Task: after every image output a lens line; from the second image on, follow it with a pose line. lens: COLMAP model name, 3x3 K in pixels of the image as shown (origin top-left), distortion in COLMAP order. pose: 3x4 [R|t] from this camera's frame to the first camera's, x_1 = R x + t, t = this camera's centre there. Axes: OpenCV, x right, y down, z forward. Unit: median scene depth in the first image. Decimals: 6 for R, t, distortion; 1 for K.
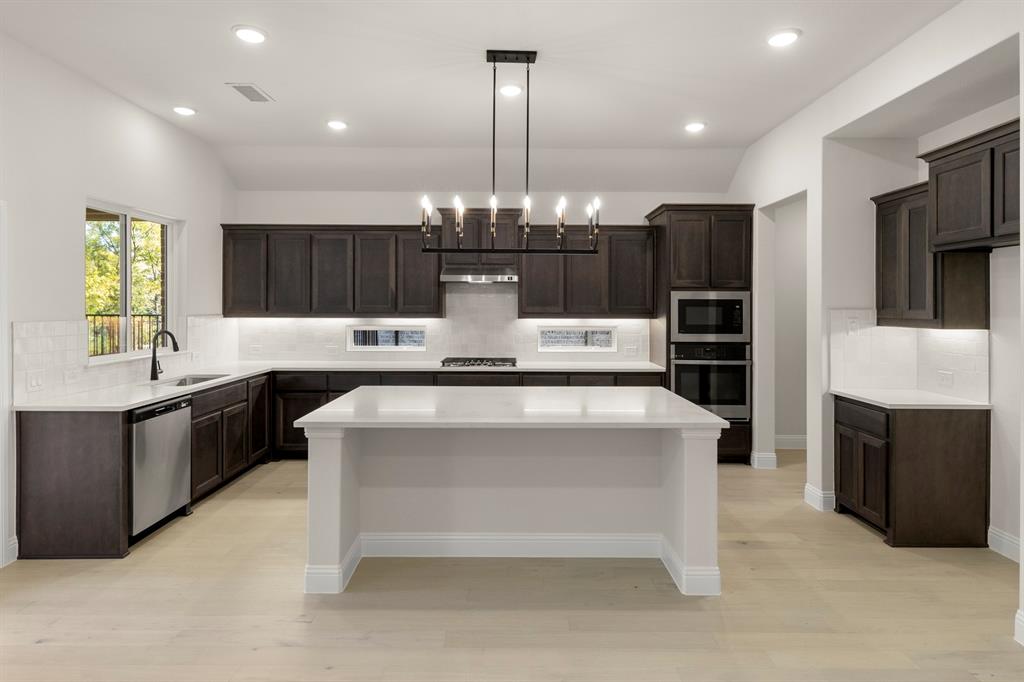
lens RADIAL K [[555.2, 0, 510.0], [0, 555.2, 307.0], [0, 0, 1]] dist [0.019275, -0.005216]
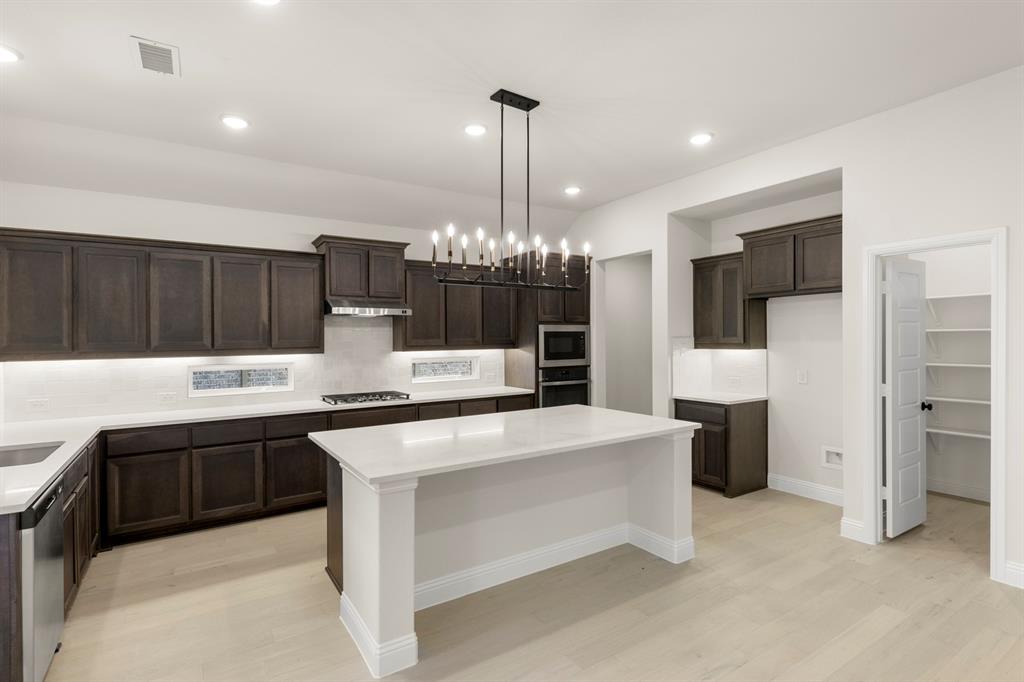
lens RADIAL K [[498.7, 0, 511.2], [0, 498.7, 338.4], [0, 0, 1]] dist [0.015962, 0.000082]
pose [[0.839157, -0.012889, 0.543736, -0.341207], [0.015168, 0.999885, 0.000292, -0.000714], [-0.543677, 0.008003, 0.839256, 0.138056]]
